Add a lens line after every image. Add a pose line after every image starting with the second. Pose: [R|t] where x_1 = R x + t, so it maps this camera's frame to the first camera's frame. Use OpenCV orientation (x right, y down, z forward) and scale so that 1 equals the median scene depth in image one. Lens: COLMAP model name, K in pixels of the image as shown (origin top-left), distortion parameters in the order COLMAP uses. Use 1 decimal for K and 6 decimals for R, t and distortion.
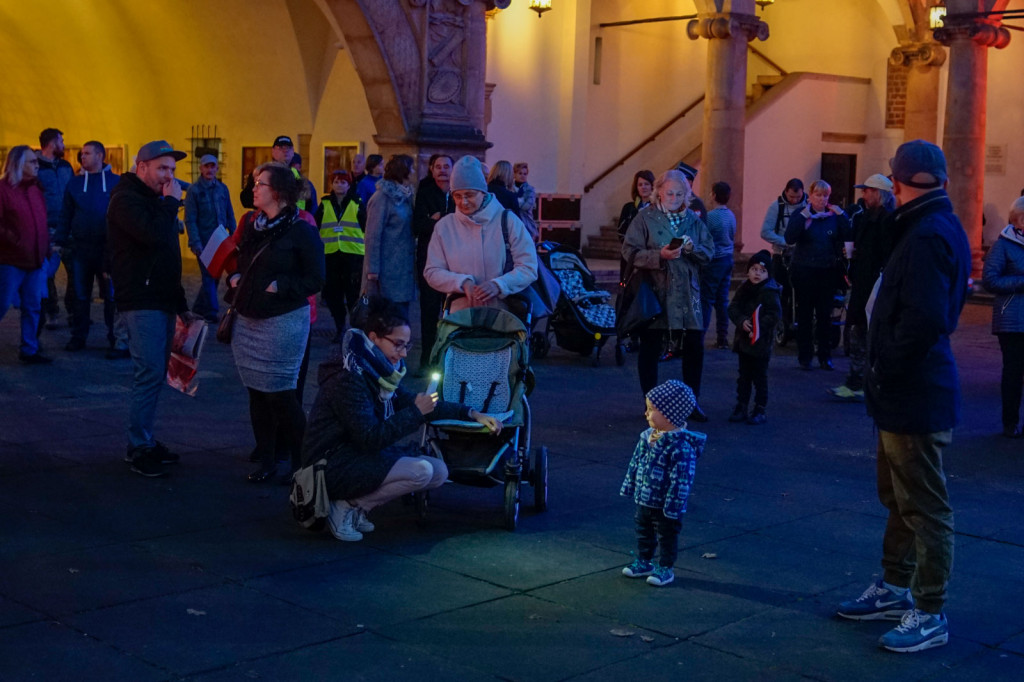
lens RADIAL K [[1447.5, 0, 512.0], [0, 1447.5, 341.0], [0, 0, 1]] dist [-0.044308, -0.026999]
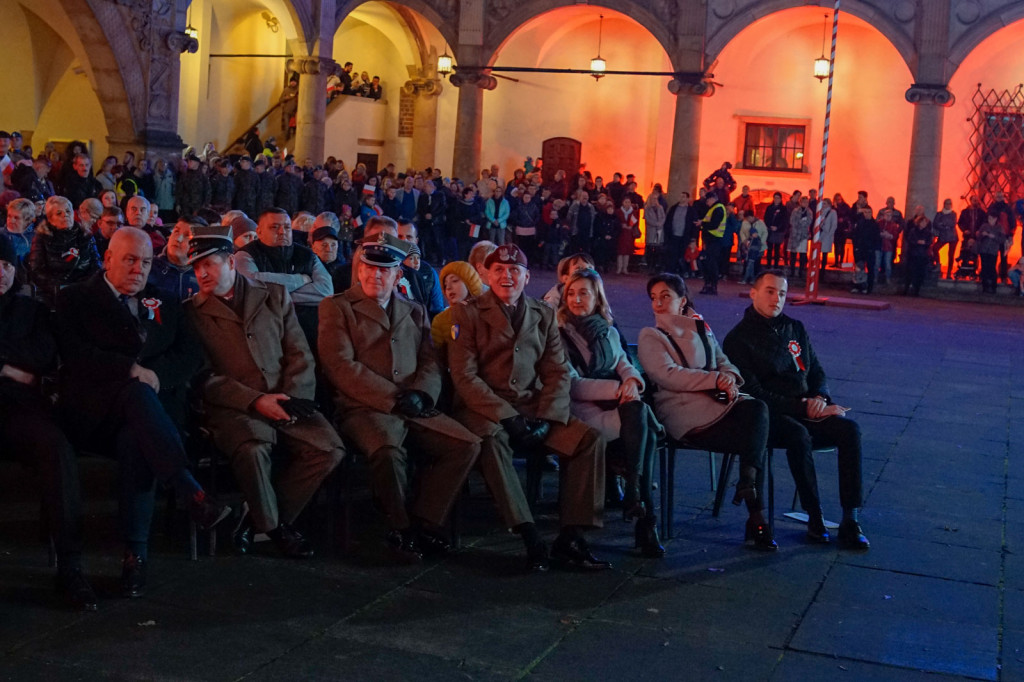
lens RADIAL K [[1447.5, 0, 512.0], [0, 1447.5, 341.0], [0, 0, 1]] dist [-0.044308, -0.026999]
pose [[0.909779, -0.019175, 0.414649, -0.277236], [0.013752, 0.999776, 0.016059, 0.036746], [-0.414865, -0.008908, 0.909840, -0.399675]]
